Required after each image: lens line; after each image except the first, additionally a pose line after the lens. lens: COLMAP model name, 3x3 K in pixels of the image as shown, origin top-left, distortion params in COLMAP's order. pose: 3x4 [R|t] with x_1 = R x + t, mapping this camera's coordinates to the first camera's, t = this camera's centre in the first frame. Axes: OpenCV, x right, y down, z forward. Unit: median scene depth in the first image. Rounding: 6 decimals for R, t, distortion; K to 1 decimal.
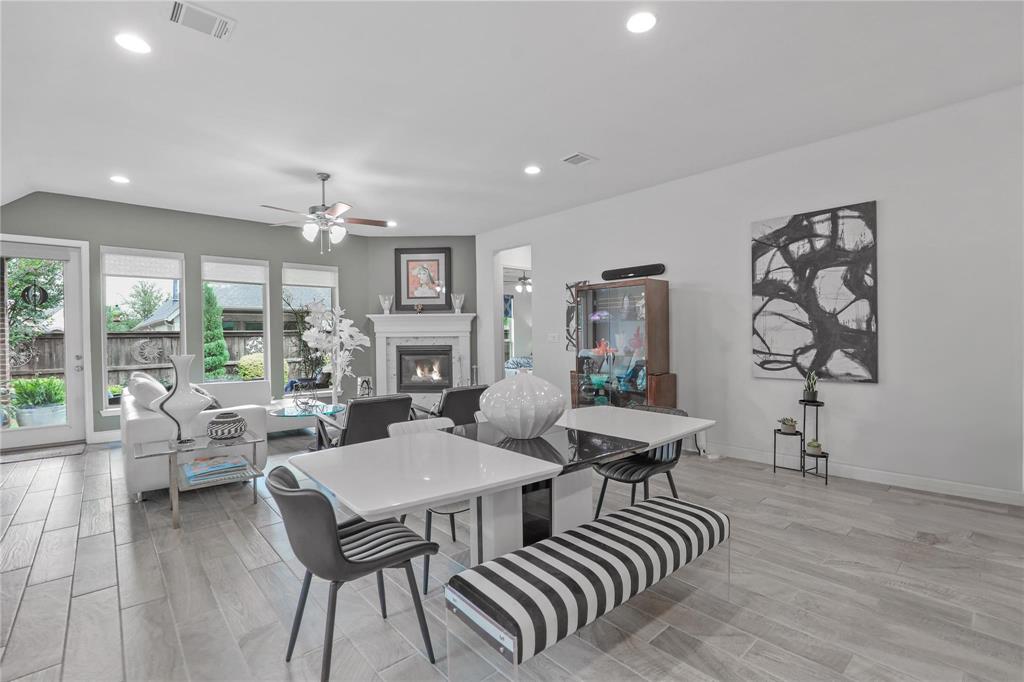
lens RADIAL K [[463.7, 0, 517.1], [0, 463.7, 341.0], [0, 0, 1]] dist [-0.025828, 0.007984]
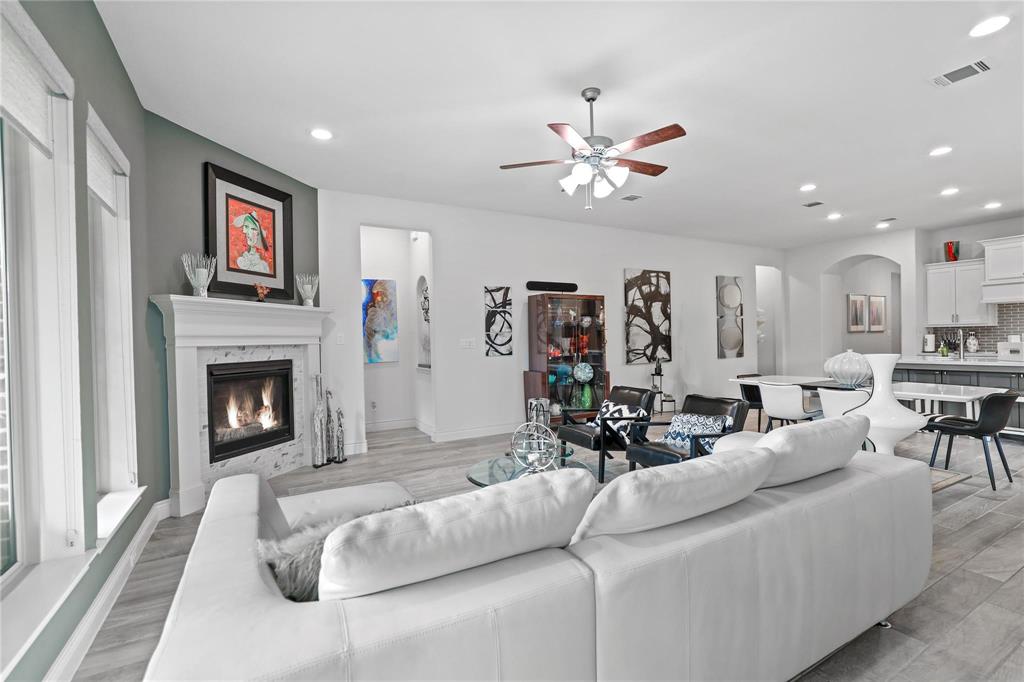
lens RADIAL K [[463.7, 0, 517.1], [0, 463.7, 341.0], [0, 0, 1]] dist [-0.025828, 0.007984]
pose [[0.214649, 0.000706, 0.976691, -1.181181], [0.028801, 0.999560, -0.007052, -0.002908], [-0.976267, 0.029643, 0.214534, 1.055543]]
